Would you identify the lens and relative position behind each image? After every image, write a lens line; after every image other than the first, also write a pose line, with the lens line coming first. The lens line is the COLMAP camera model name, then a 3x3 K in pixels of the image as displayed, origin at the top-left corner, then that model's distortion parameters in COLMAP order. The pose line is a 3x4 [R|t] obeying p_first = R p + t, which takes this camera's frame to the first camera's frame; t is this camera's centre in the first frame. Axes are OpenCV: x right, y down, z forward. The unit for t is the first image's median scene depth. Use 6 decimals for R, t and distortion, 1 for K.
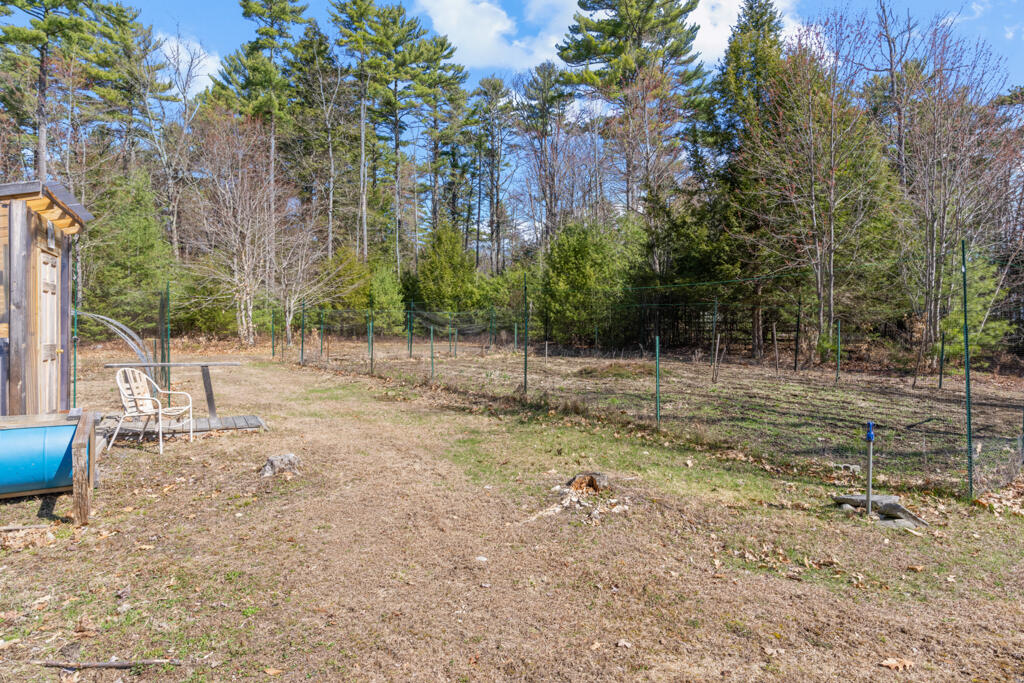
lens RADIAL K [[606.8, 0, 513.2], [0, 606.8, 338.2], [0, 0, 1]] dist [0.000375, 0.001912]
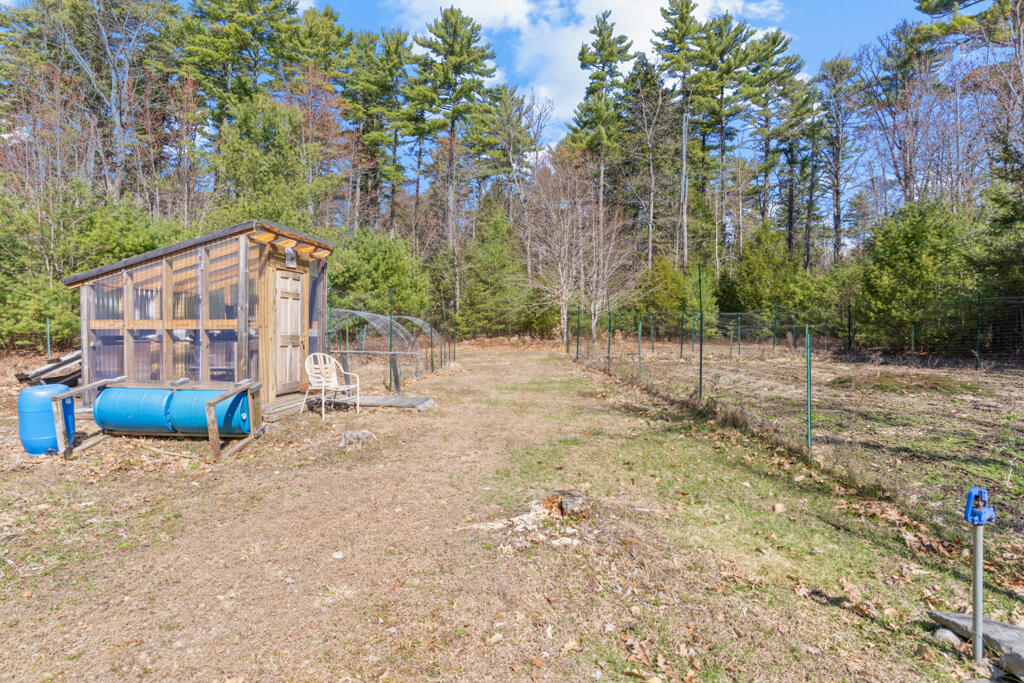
lens RADIAL K [[547.7, 0, 512.2], [0, 547.7, 336.5], [0, 0, 1]] dist [0.000682, -0.001195]
pose [[0.803533, 0.011105, -0.595156, 0.087078], [-0.016128, 0.999865, -0.003117, 0.001924], [0.595041, 0.012103, 0.803604, 0.058630]]
